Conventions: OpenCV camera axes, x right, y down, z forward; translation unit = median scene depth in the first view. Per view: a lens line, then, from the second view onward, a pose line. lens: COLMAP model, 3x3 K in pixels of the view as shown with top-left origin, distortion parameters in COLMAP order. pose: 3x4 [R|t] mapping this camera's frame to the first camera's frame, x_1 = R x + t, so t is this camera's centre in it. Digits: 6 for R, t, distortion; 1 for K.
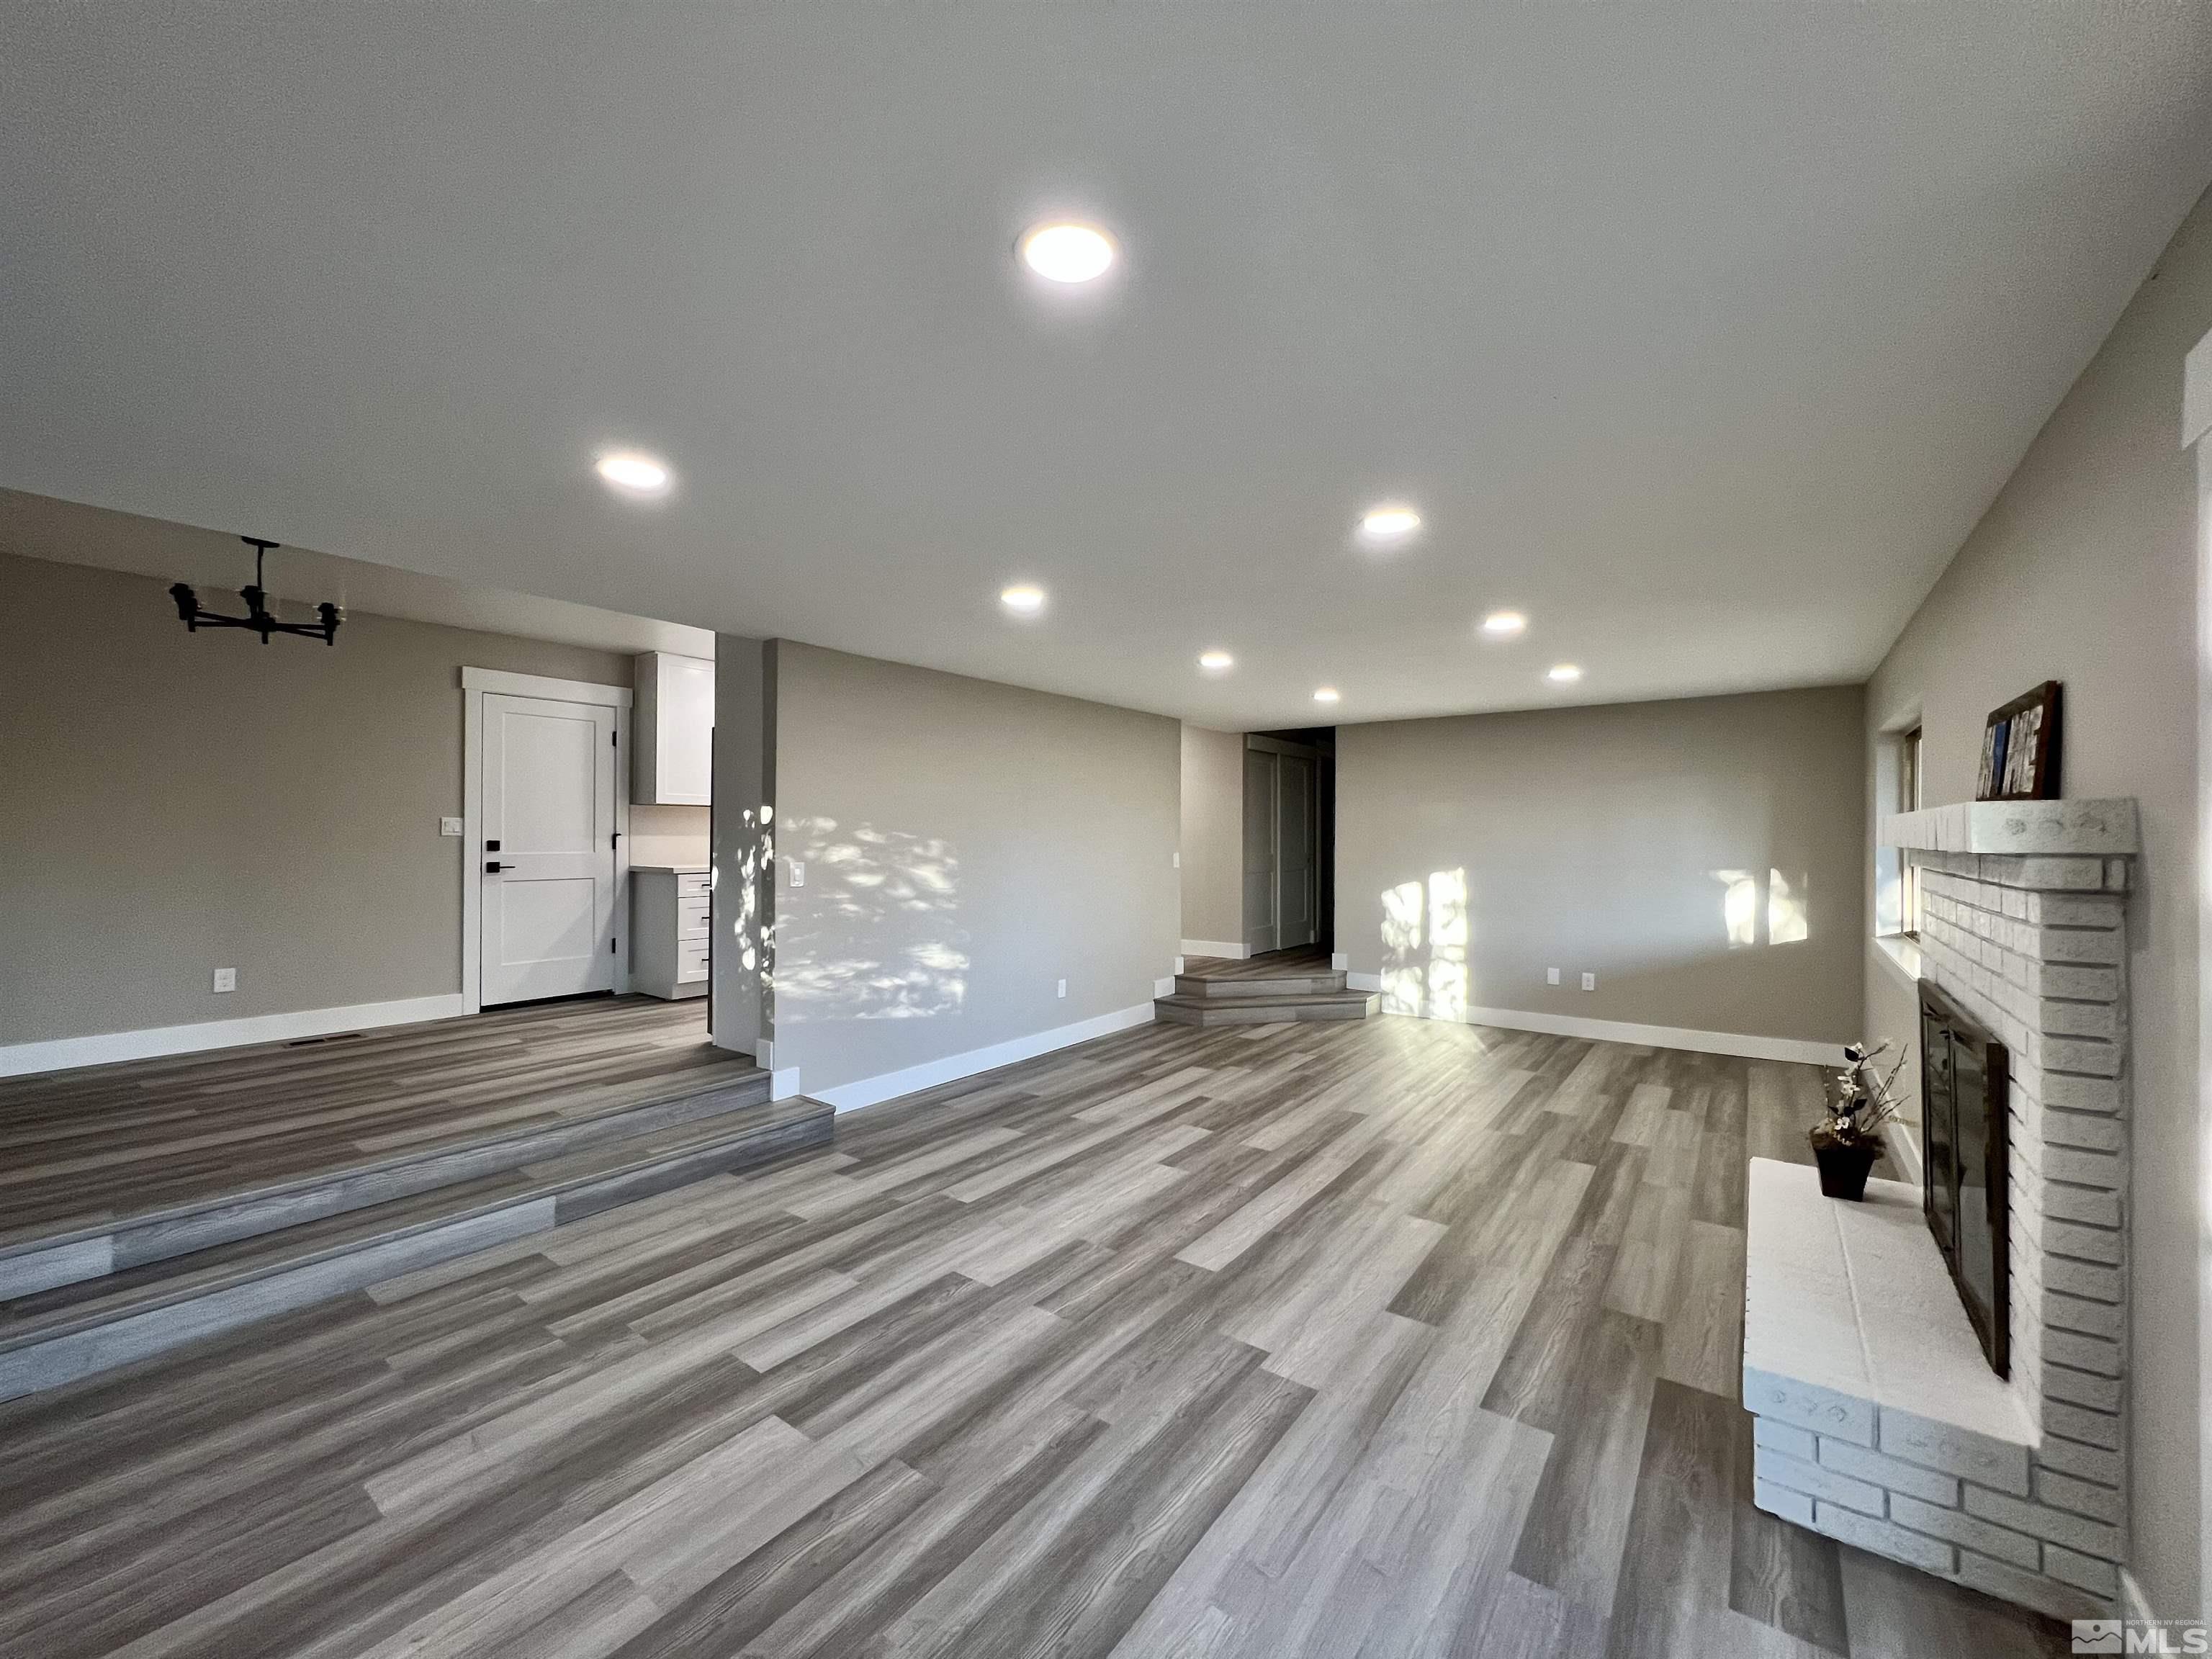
lens RADIAL K [[879.9, 0, 1106.0], [0, 879.9, 829.5], [0, 0, 1]] dist [-0.000650, -0.000202]
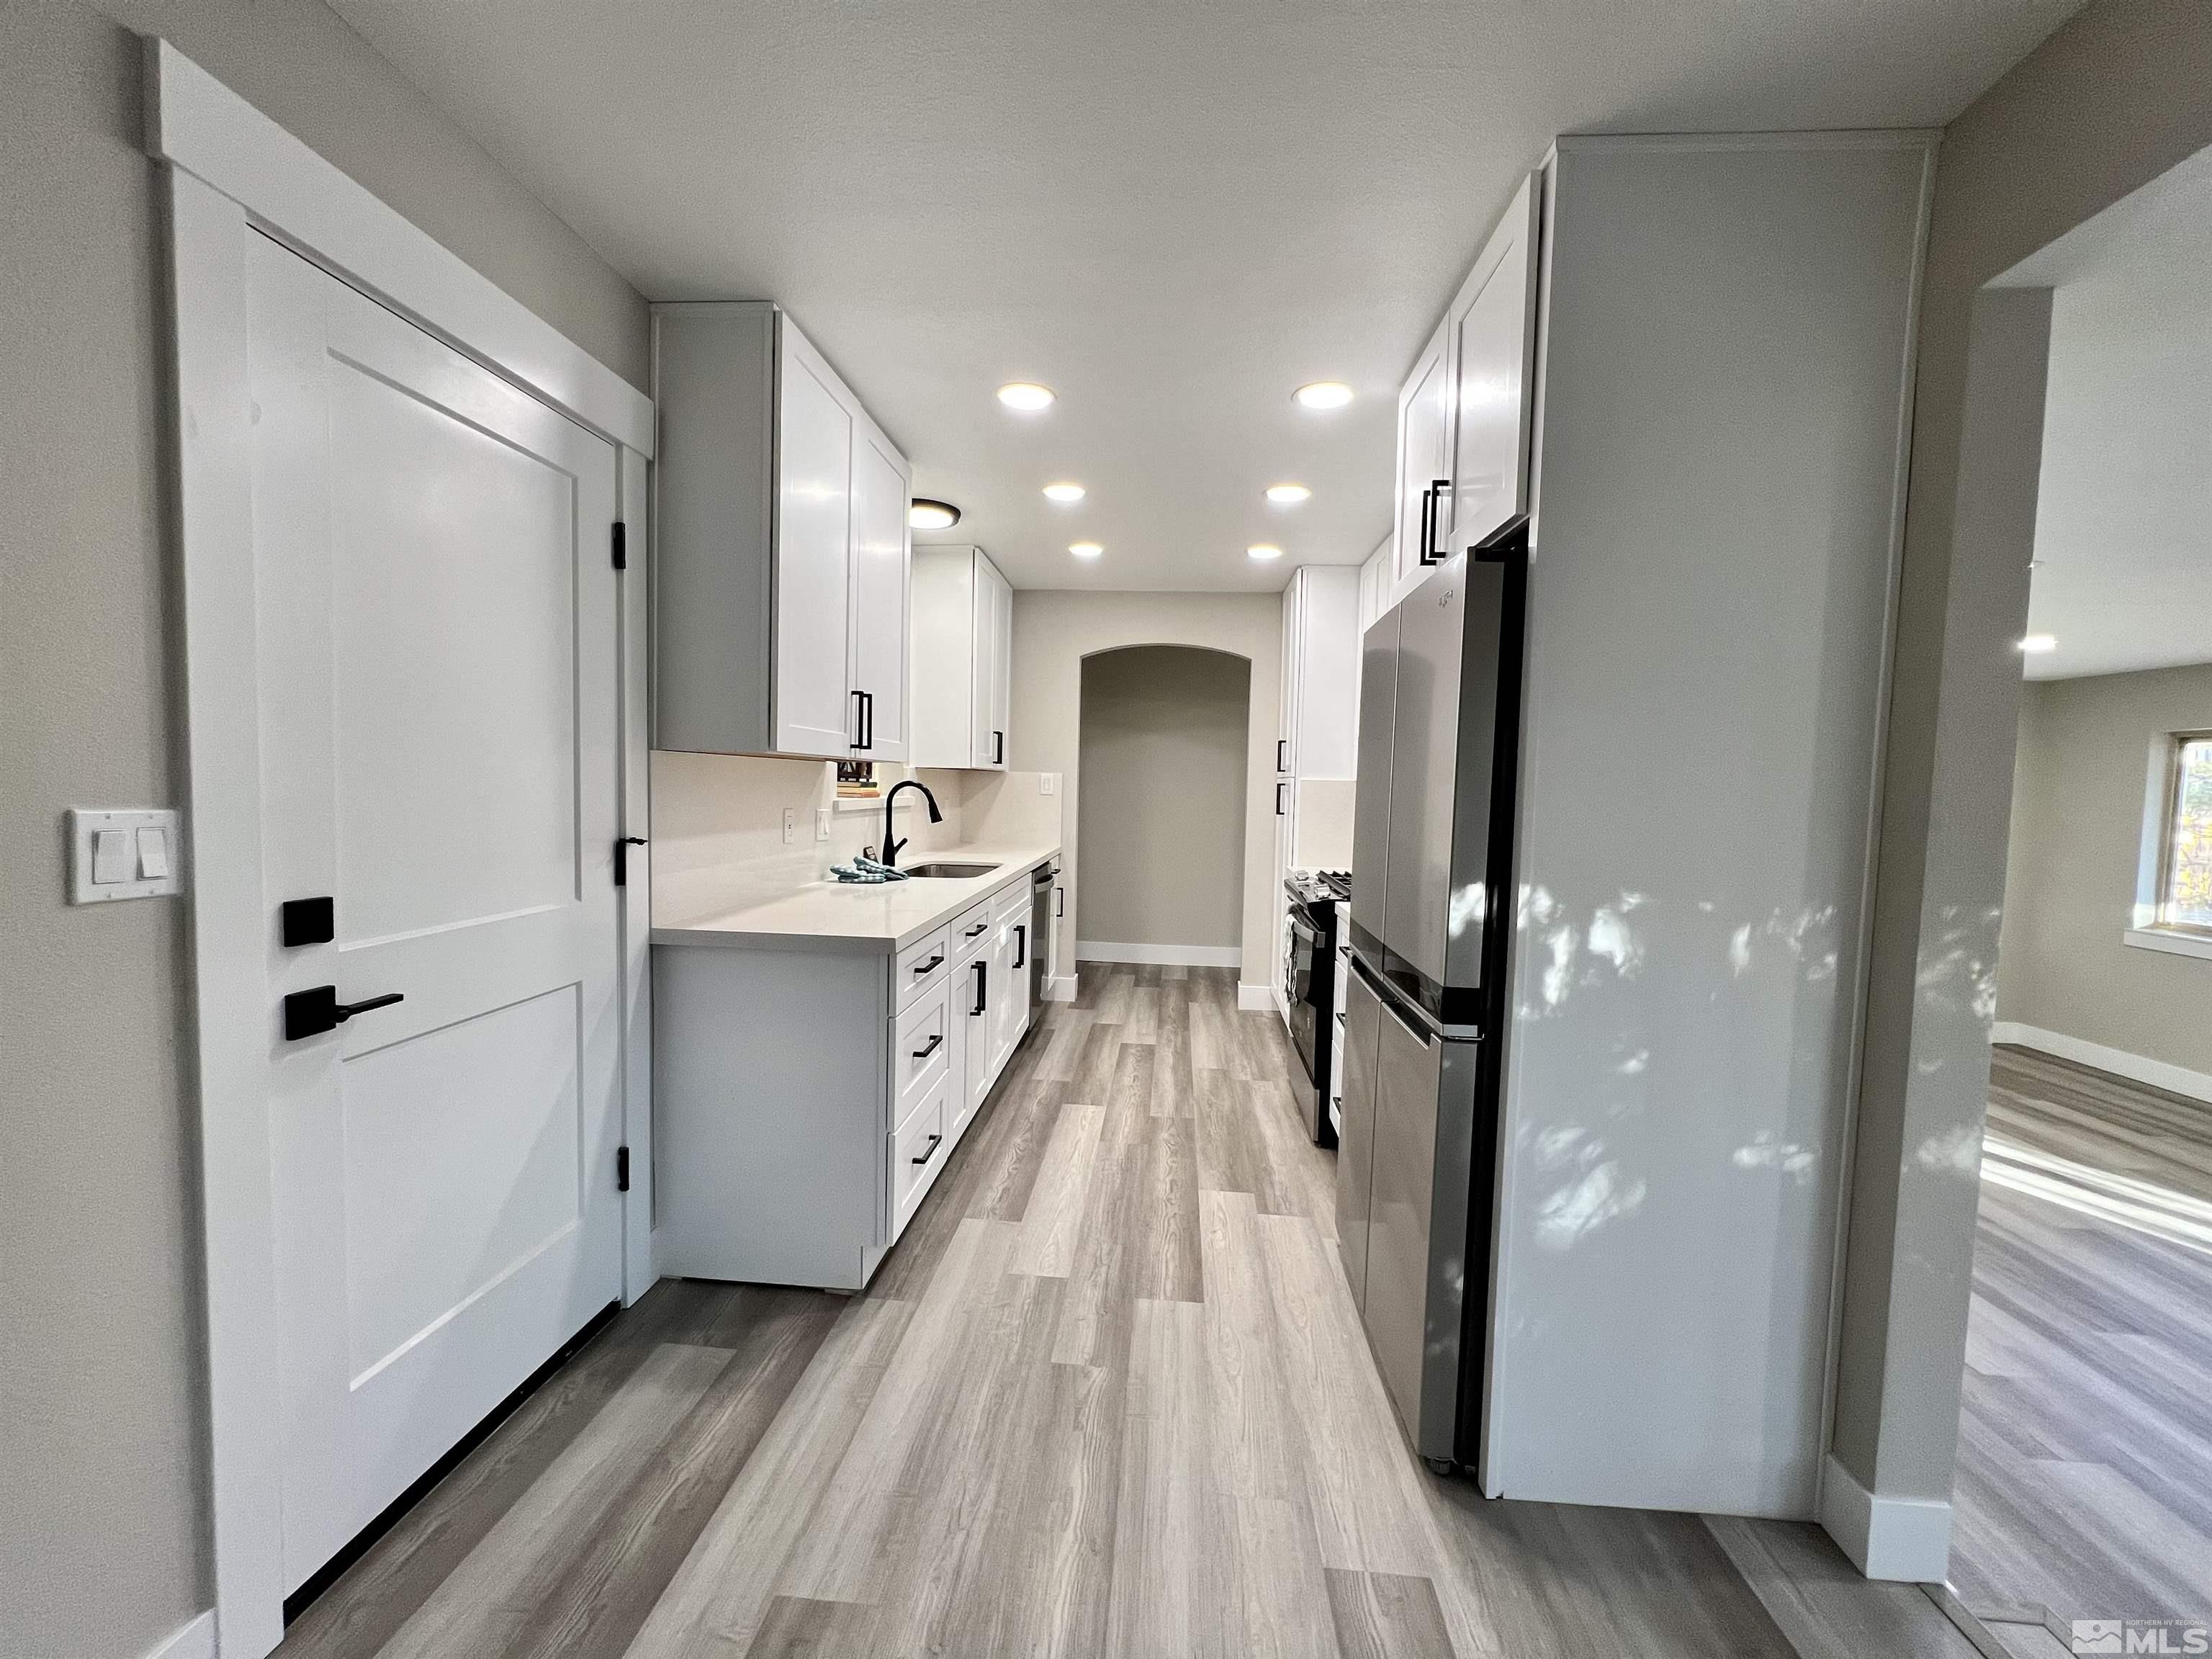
lens RADIAL K [[881.9, 0, 1106.0], [0, 881.9, 829.5], [0, 0, 1]] dist [-0.001074, -0.000063]
pose [[0.846960, -0.011646, 0.531529, -0.949249], [-0.023539, 0.997958, 0.059375, -0.036784], [-0.531135, -0.062800, 0.844957, 1.022502]]
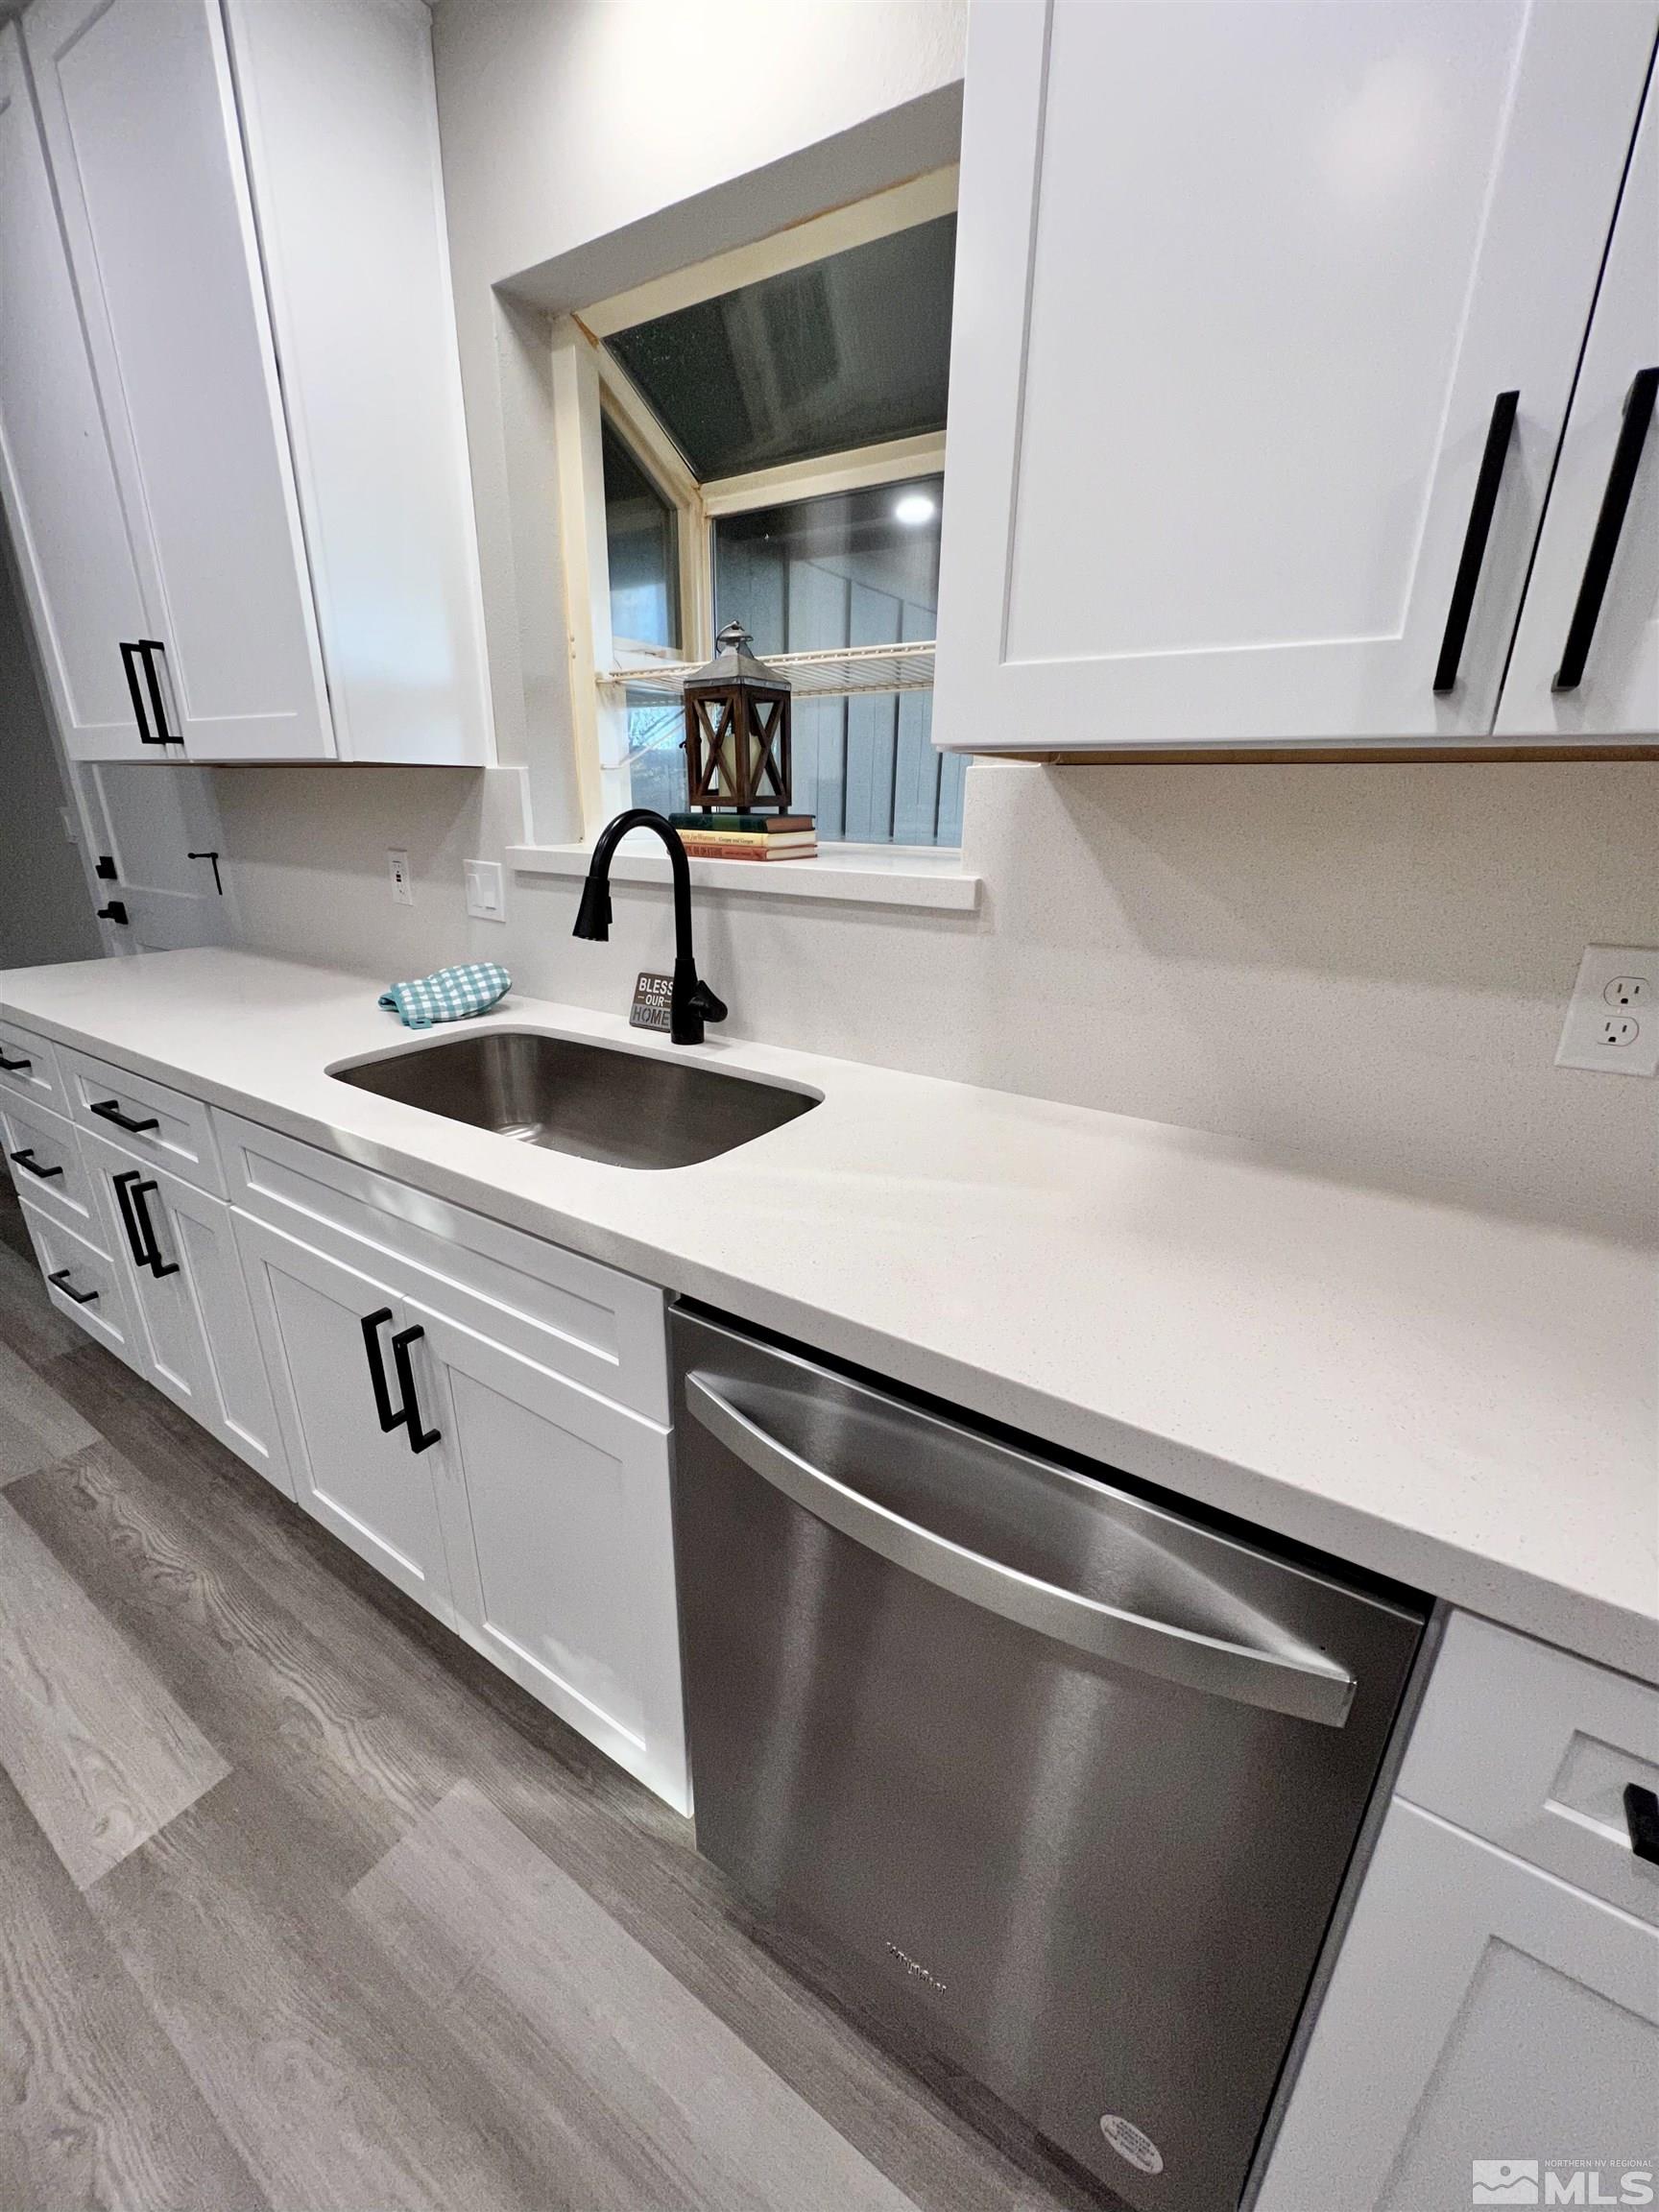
lens RADIAL K [[881.9, 0, 823.7], [0, 881.9, 1102.5], [0, 0, 1]] dist [-0.001074, -0.000063]
pose [[0.056741, 0.324266, -0.944263, -0.248933], [-0.010450, 0.945927, 0.324210, -0.031799], [0.998334, -0.008528, 0.057062, 2.027338]]
